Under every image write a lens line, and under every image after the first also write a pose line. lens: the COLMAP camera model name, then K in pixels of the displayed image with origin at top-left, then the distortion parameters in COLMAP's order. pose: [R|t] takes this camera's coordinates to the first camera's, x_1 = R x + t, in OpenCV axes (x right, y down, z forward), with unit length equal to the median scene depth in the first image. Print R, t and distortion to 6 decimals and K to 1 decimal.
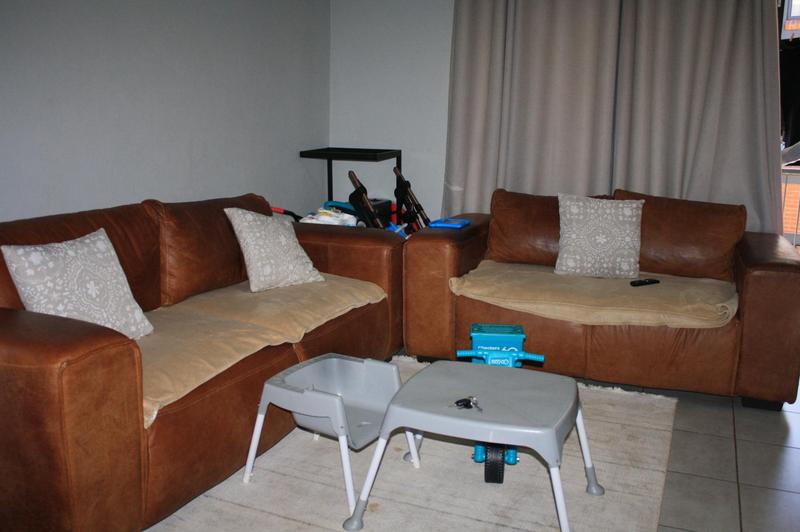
lens RADIAL K [[746.5, 0, 404.7], [0, 746.5, 264.3], [0, 0, 1]] dist [-0.154108, 0.158385]
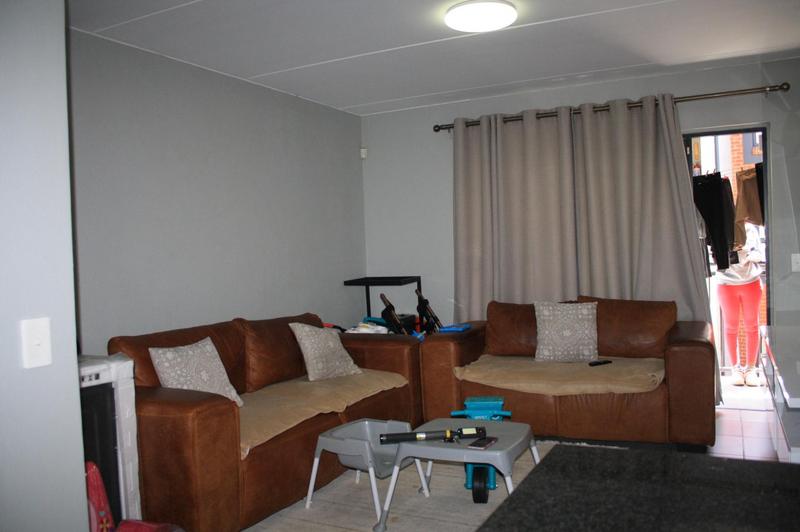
lens RADIAL K [[670.9, 0, 400.0], [0, 670.9, 266.0], [0, 0, 1]] dist [-0.167108, 0.128906]
pose [[0.996162, -0.054887, -0.068177, 0.062590], [0.042646, 0.984599, -0.169549, 0.043784], [0.076433, 0.165991, 0.983161, -0.265357]]
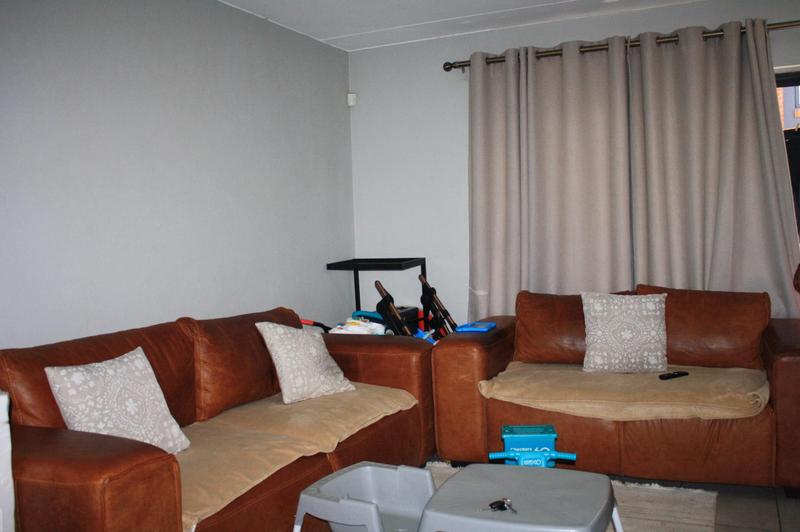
lens RADIAL K [[746.5, 0, 404.7], [0, 746.5, 264.3], [0, 0, 1]] dist [-0.154108, 0.158385]
pose [[0.998087, -0.051308, -0.034492, 0.003087], [0.045931, 0.988827, -0.141814, -0.000491], [0.041383, 0.139958, 0.989292, -0.025110]]
